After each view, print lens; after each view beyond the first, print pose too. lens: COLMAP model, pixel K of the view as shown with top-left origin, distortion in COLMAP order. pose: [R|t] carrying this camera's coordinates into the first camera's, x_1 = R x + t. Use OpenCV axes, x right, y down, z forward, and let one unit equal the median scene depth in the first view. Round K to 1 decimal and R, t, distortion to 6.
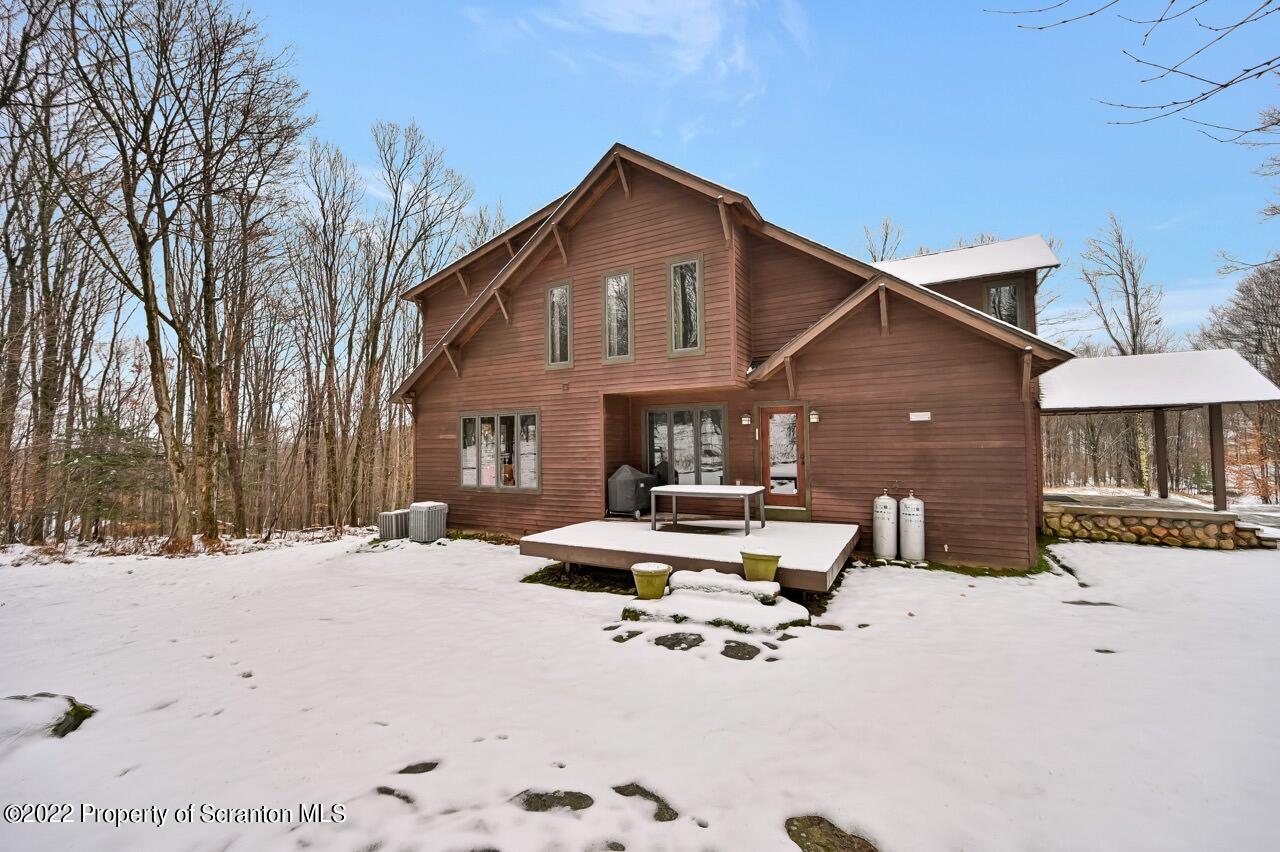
lens RADIAL K [[506.1, 0, 644.3], [0, 506.1, 428.8], [0, 0, 1]] dist [-0.001265, 0.000235]
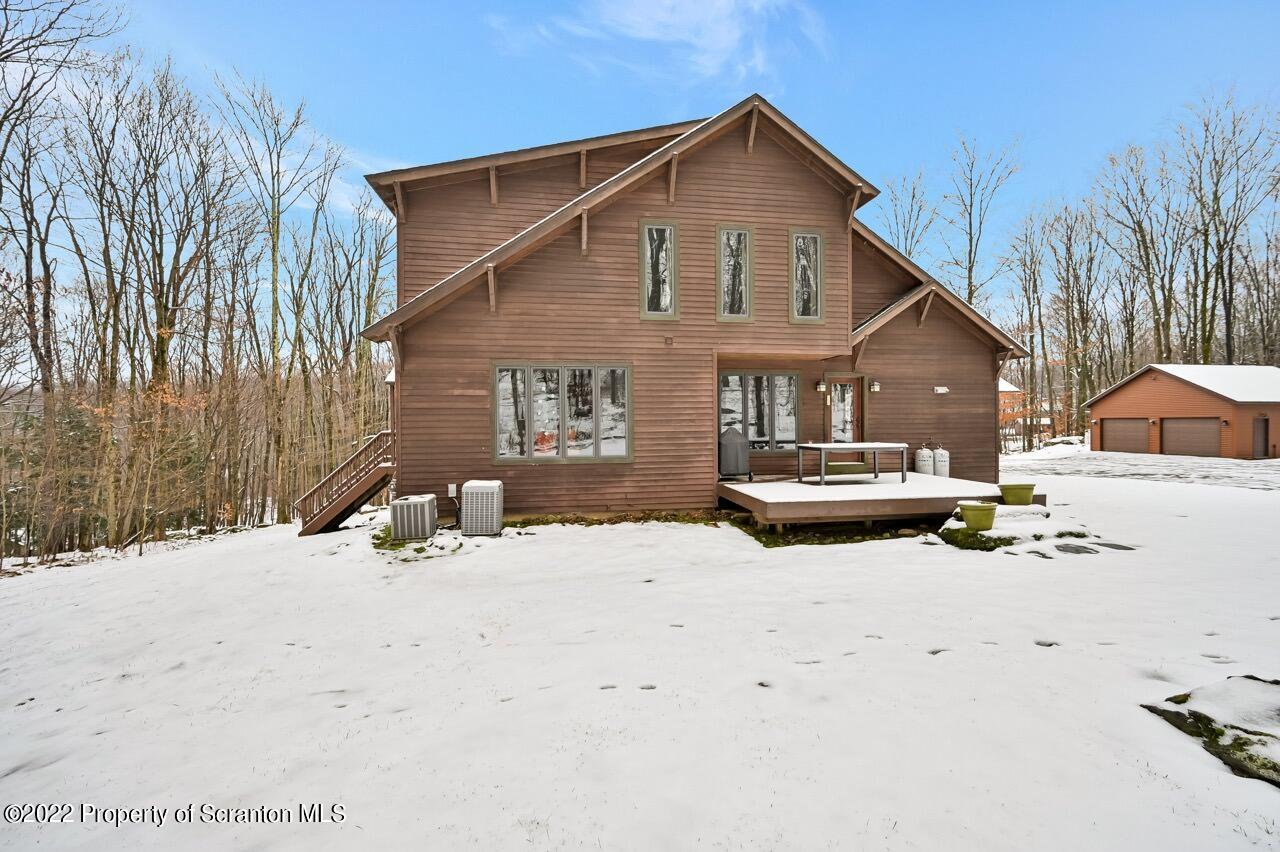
lens RADIAL K [[506.1, 0, 644.3], [0, 506.1, 428.8], [0, 0, 1]] dist [-0.001265, 0.000235]
pose [[0.798674, 0.005088, 0.601742, -0.797049], [-0.021755, 0.999555, 0.020424, 0.060723], [-0.601370, -0.029403, 0.798429, 0.336239]]
